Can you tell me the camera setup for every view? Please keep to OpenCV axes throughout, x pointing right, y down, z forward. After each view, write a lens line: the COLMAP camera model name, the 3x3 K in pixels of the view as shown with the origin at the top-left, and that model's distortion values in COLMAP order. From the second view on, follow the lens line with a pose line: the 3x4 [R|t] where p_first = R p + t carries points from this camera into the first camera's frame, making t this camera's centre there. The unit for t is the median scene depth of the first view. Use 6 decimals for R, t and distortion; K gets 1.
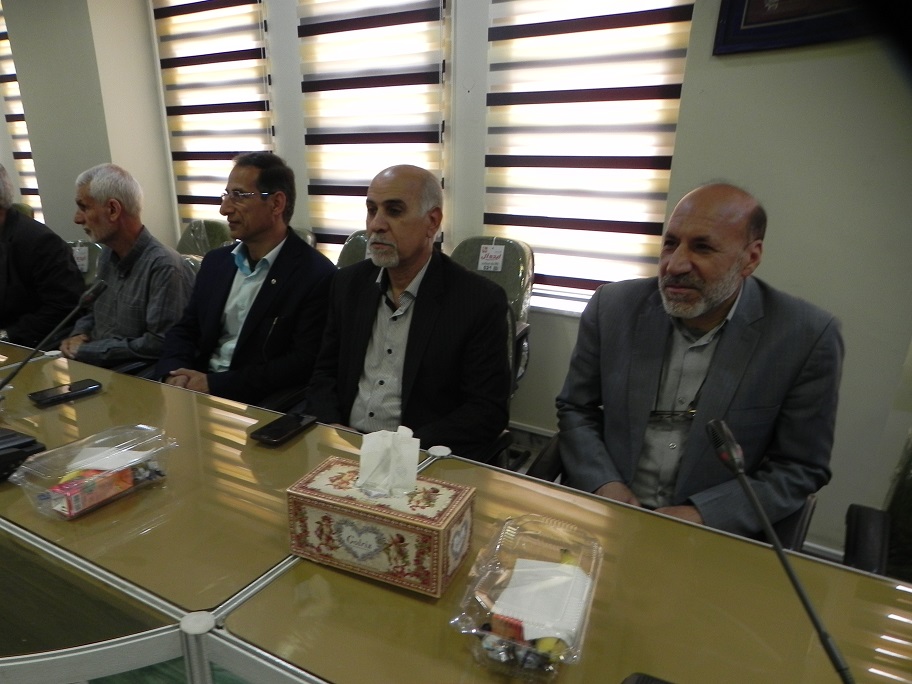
lens RADIAL K [[710.1, 0, 449.9], [0, 710.1, 344.2], [0, 0, 1]] dist [-0.009674, 0.003914]
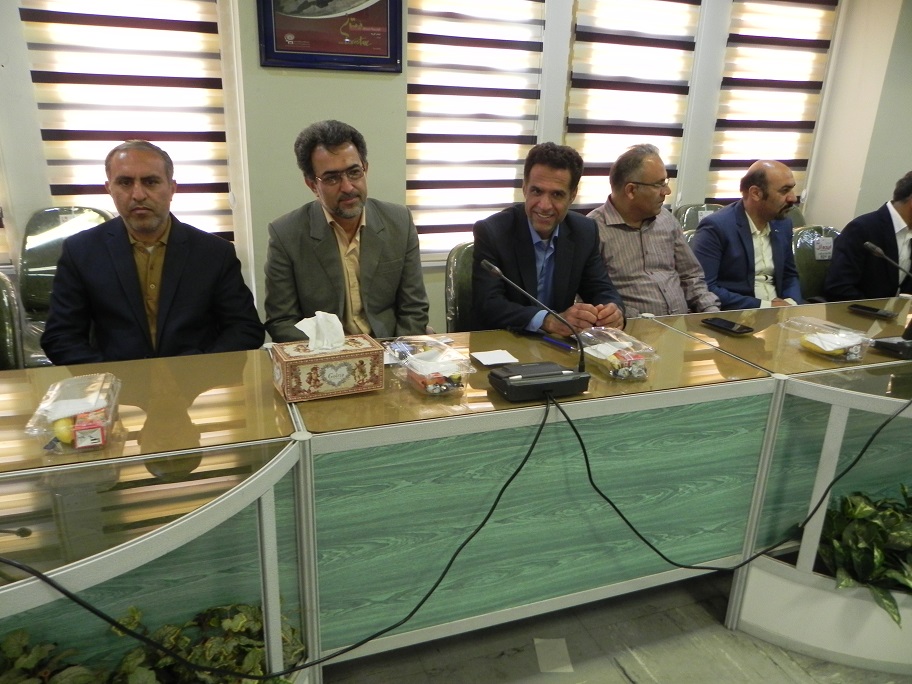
lens RADIAL K [[710.1, 0, 449.9], [0, 710.1, 344.2], [0, 0, 1]] dist [-0.009674, 0.003914]
pose [[0.583661, -0.226969, 0.779631, -1.263703], [0.189462, 0.971705, 0.141047, 0.020152], [-0.789585, 0.065386, 0.610148, -0.248383]]
